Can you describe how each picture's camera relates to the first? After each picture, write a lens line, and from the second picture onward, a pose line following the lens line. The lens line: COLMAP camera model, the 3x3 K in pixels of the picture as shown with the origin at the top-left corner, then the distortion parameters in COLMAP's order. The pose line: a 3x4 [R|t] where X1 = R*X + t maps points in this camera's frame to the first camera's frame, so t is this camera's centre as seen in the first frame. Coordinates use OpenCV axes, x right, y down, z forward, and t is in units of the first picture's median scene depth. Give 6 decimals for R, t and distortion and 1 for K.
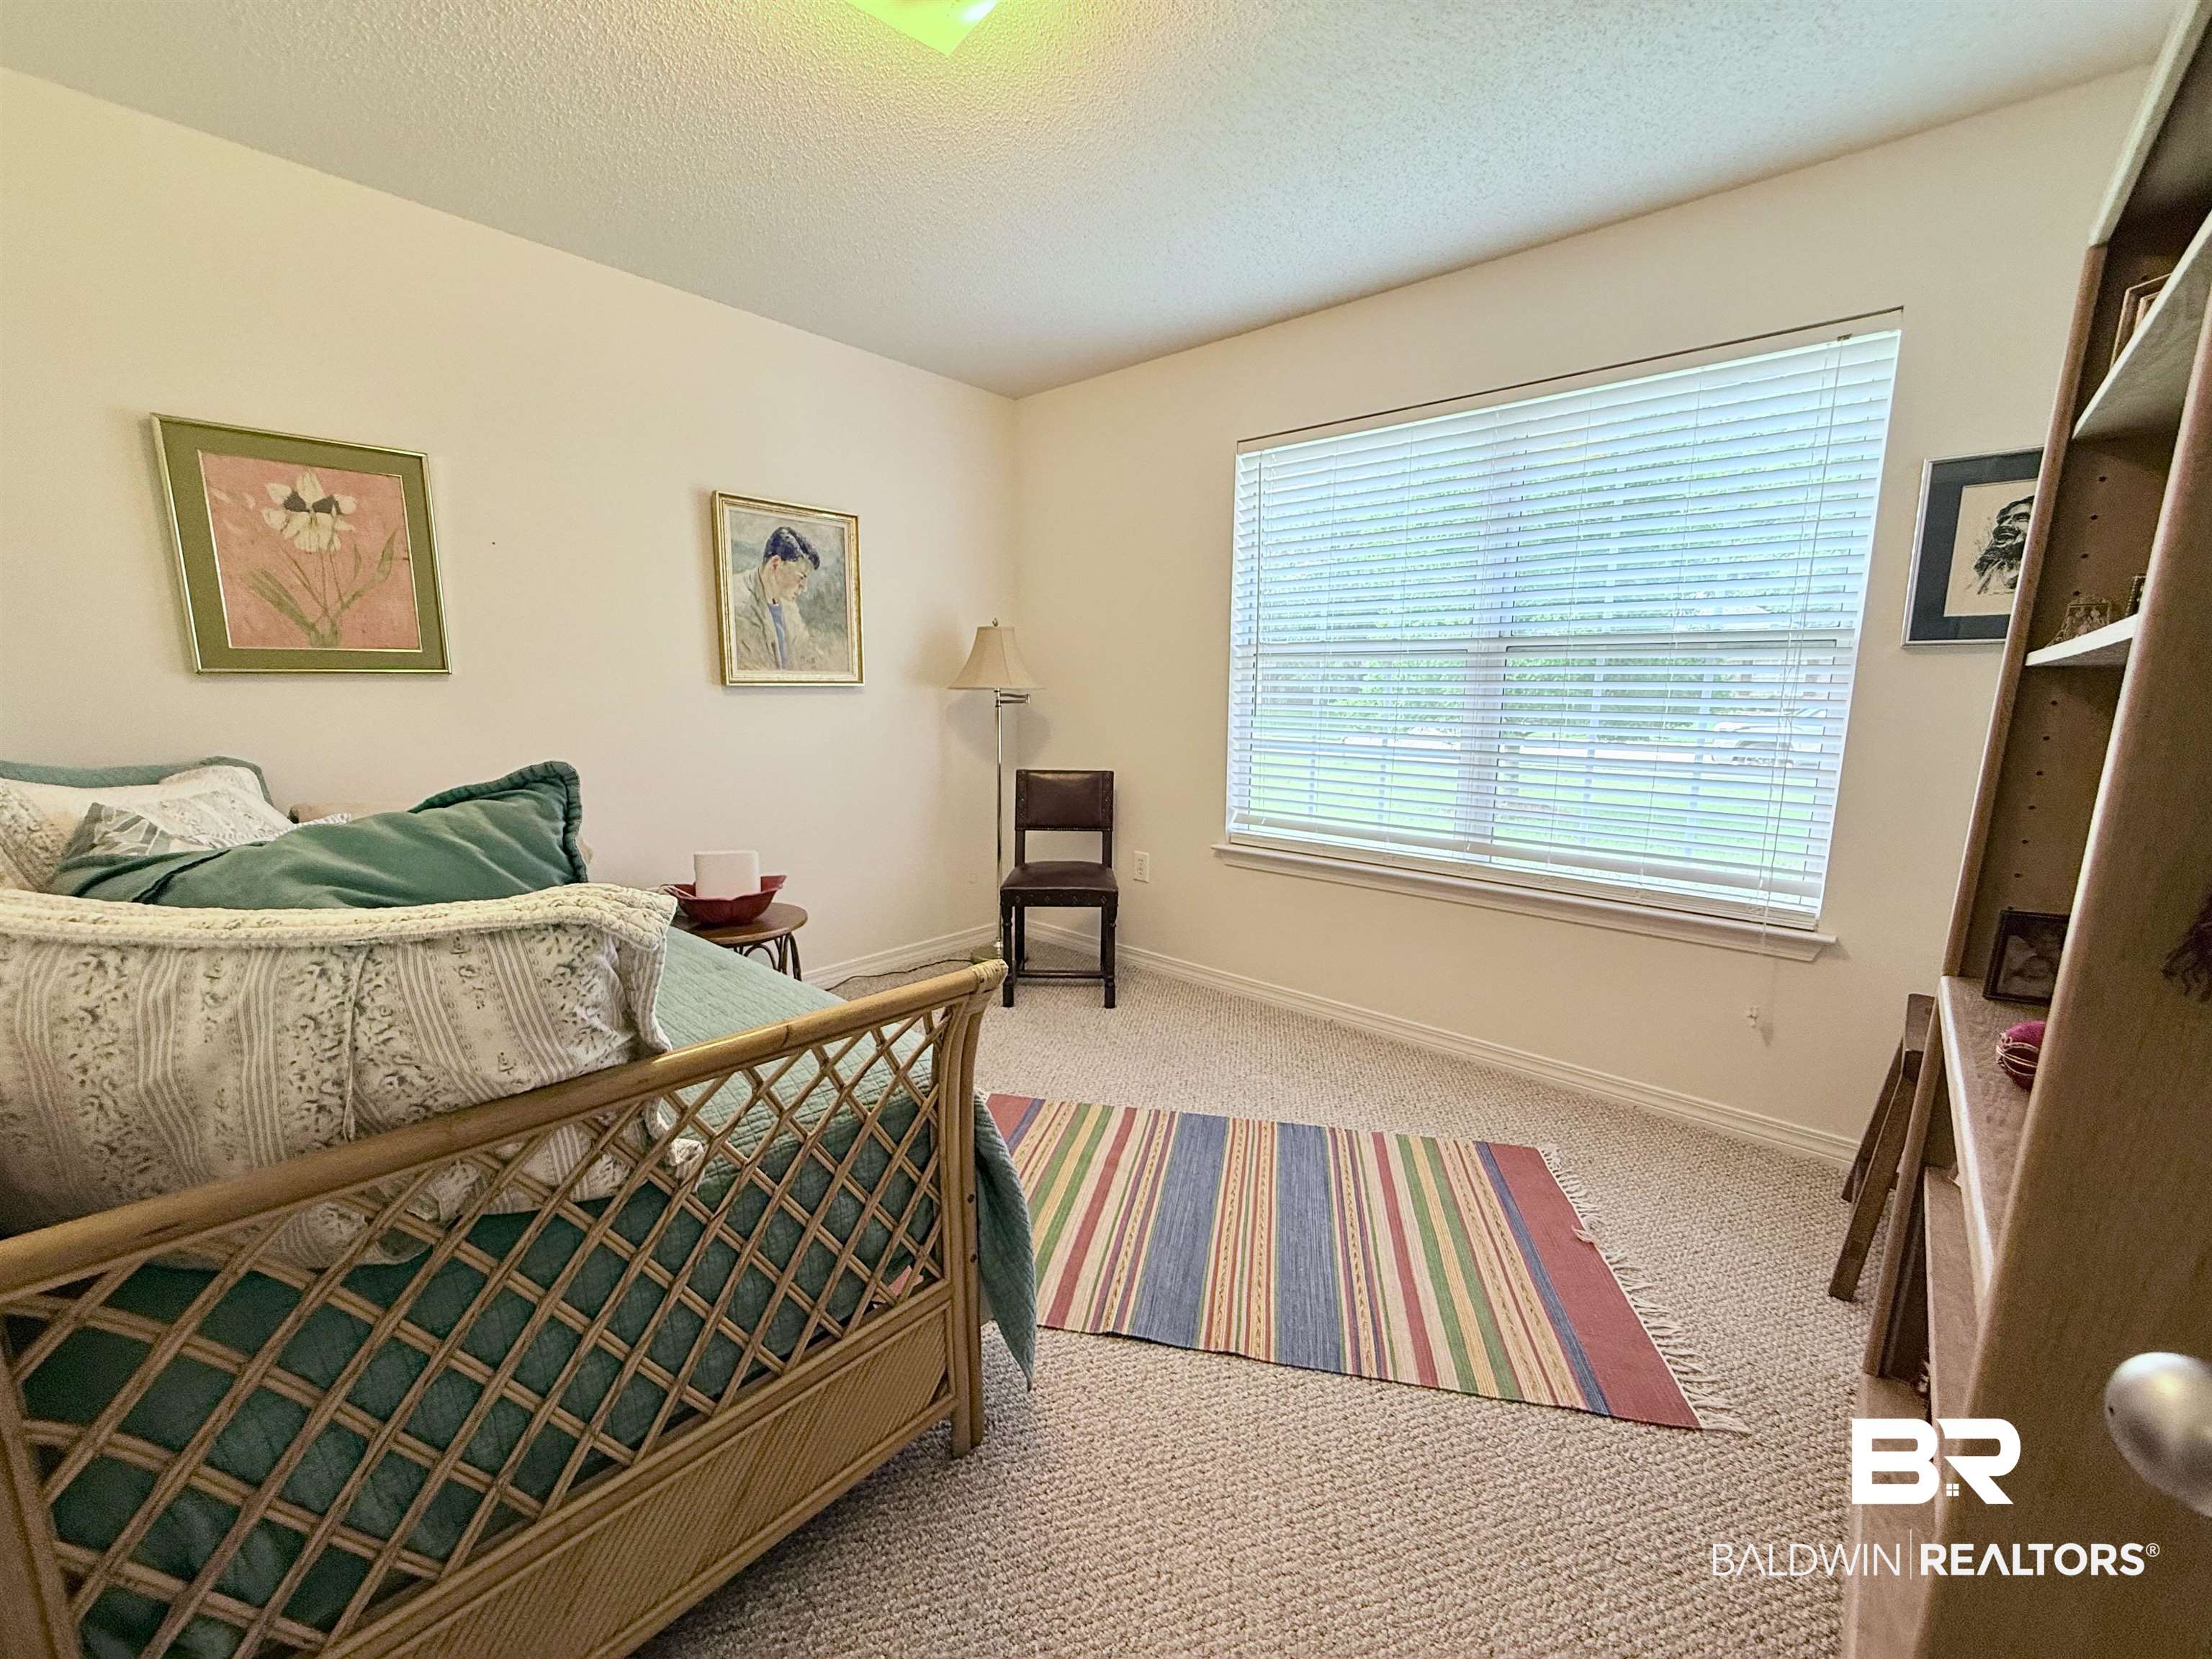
lens RADIAL K [[885.2, 0, 1090.5], [0, 885.2, 828.3], [0, 0, 1]] dist [0.000183, 0.000351]
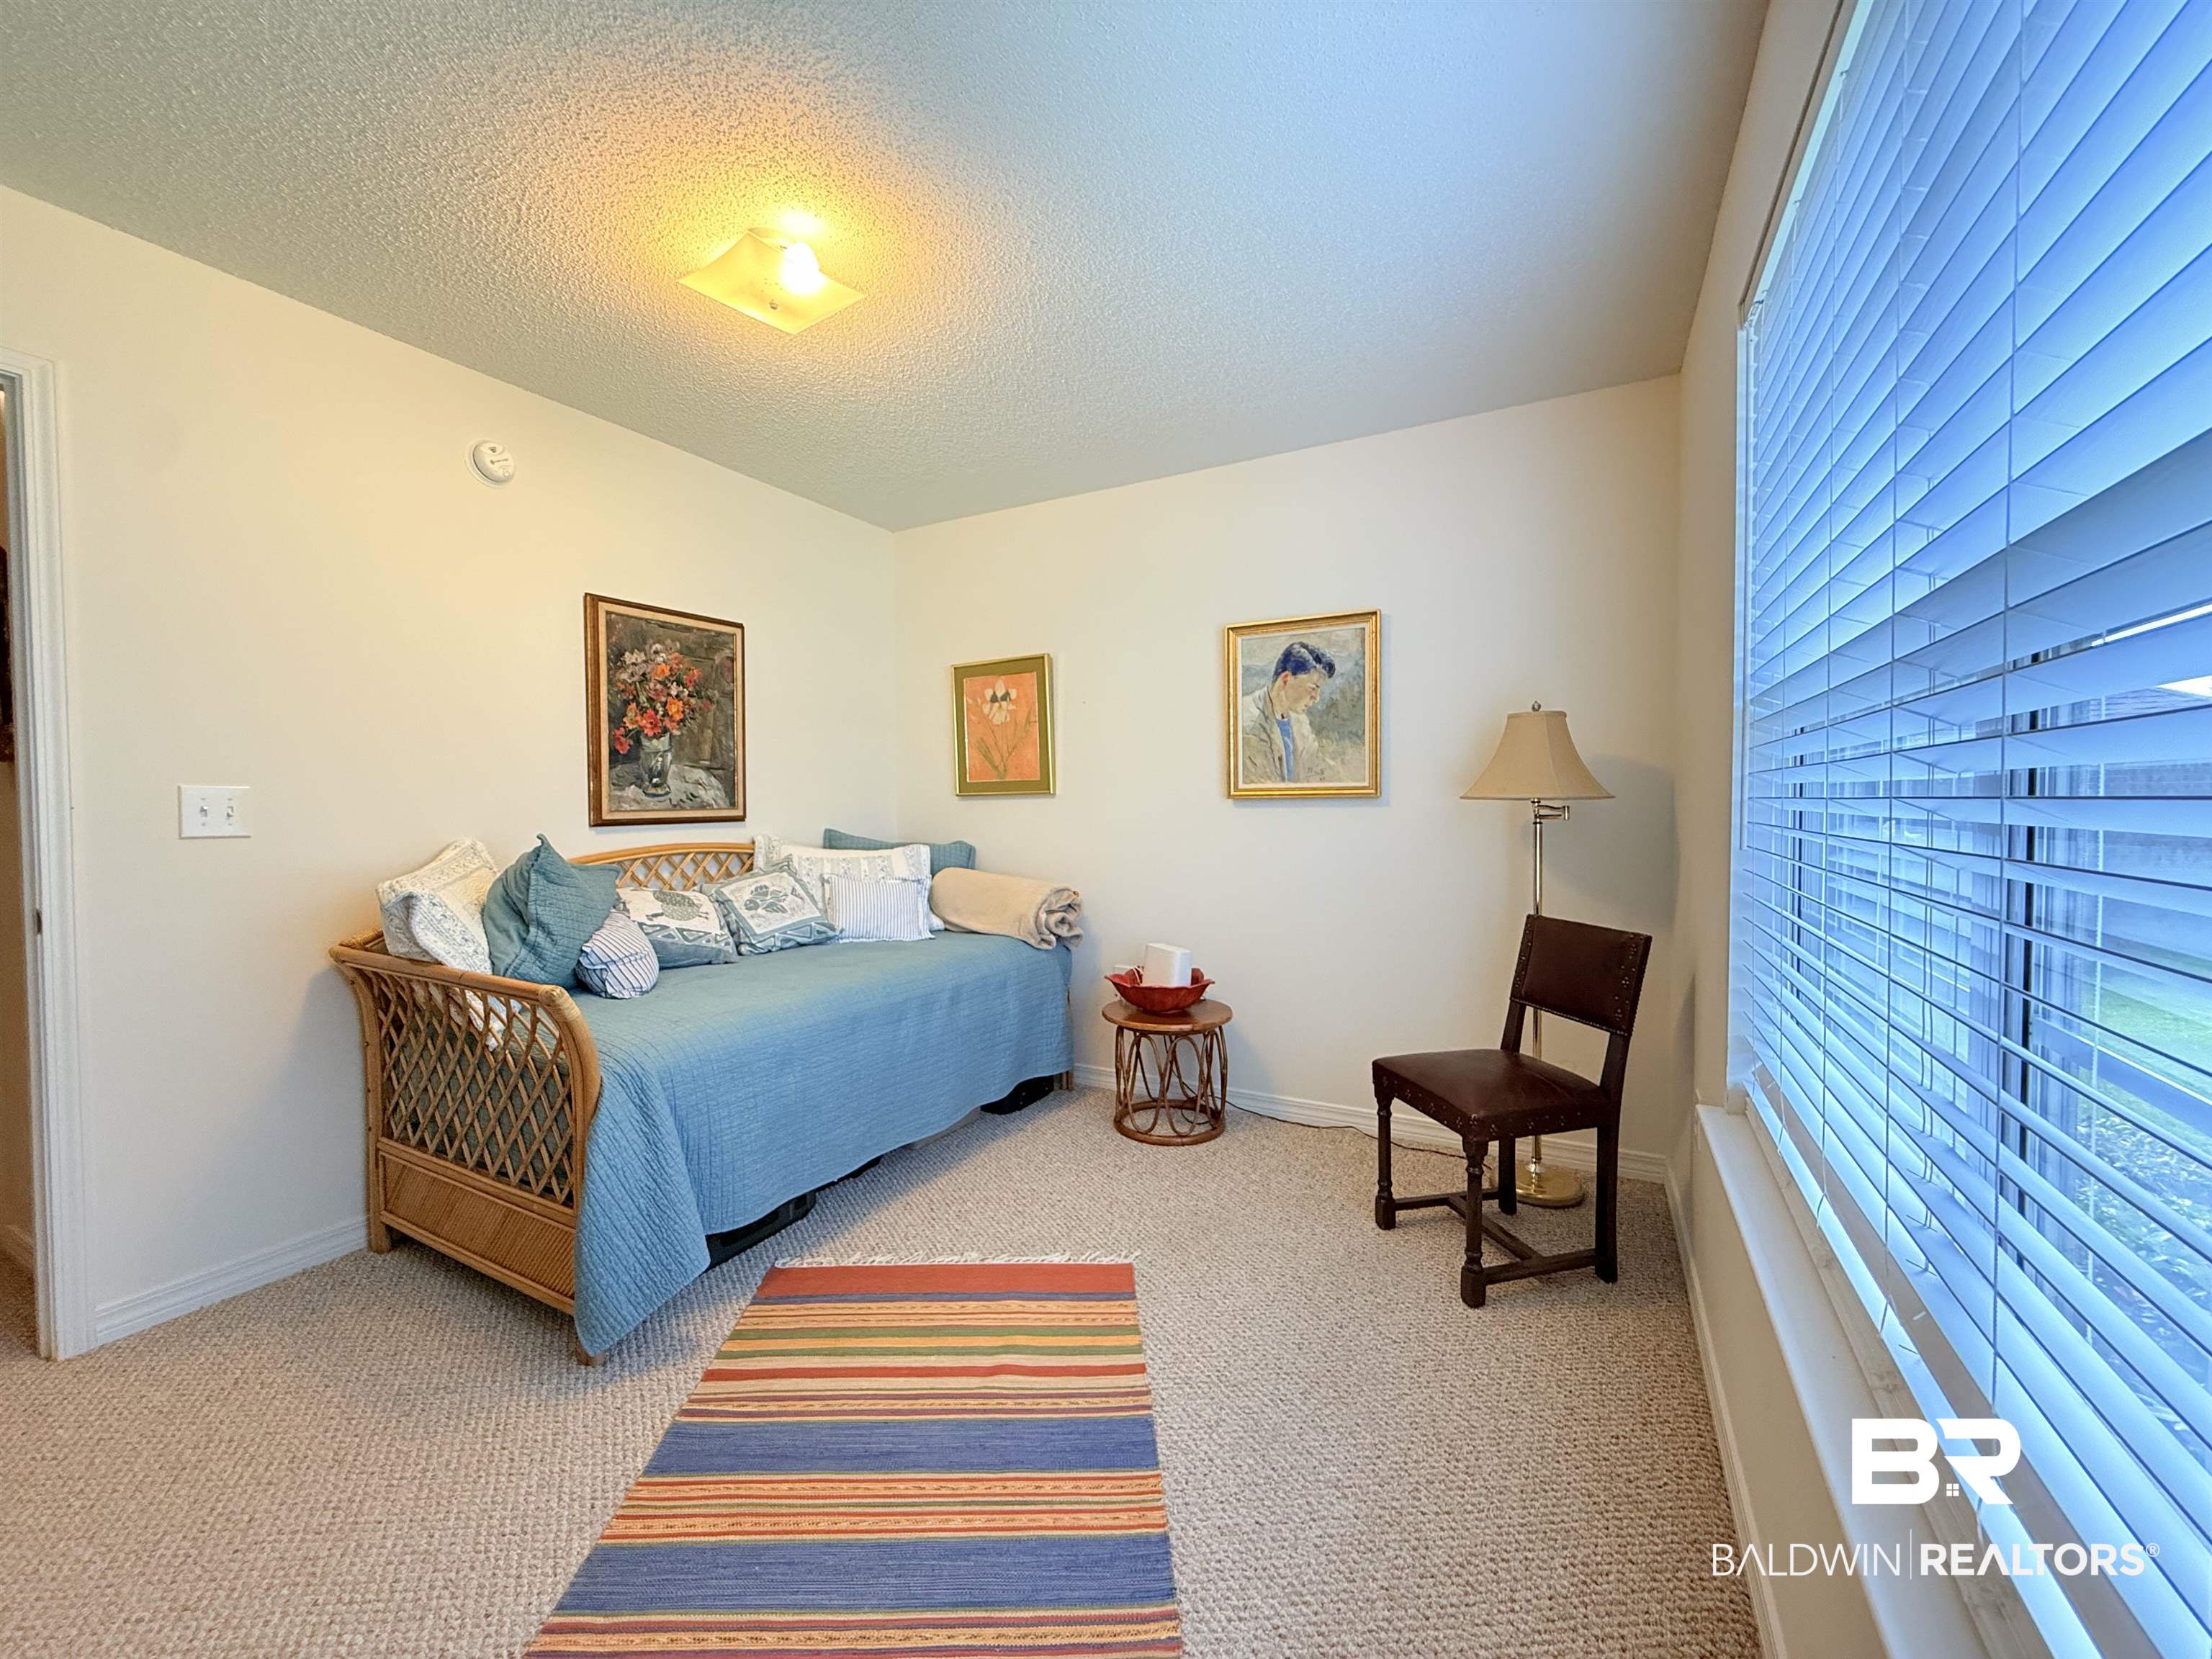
lens RADIAL K [[885.2, 0, 1090.5], [0, 885.2, 828.3], [0, 0, 1]] dist [0.000183, 0.000351]
pose [[0.222121, 0.021928, -0.974773, 0.599979], [-0.146099, 0.989208, -0.011038, -0.087951], [0.964011, 0.144865, 0.222928, 0.593481]]
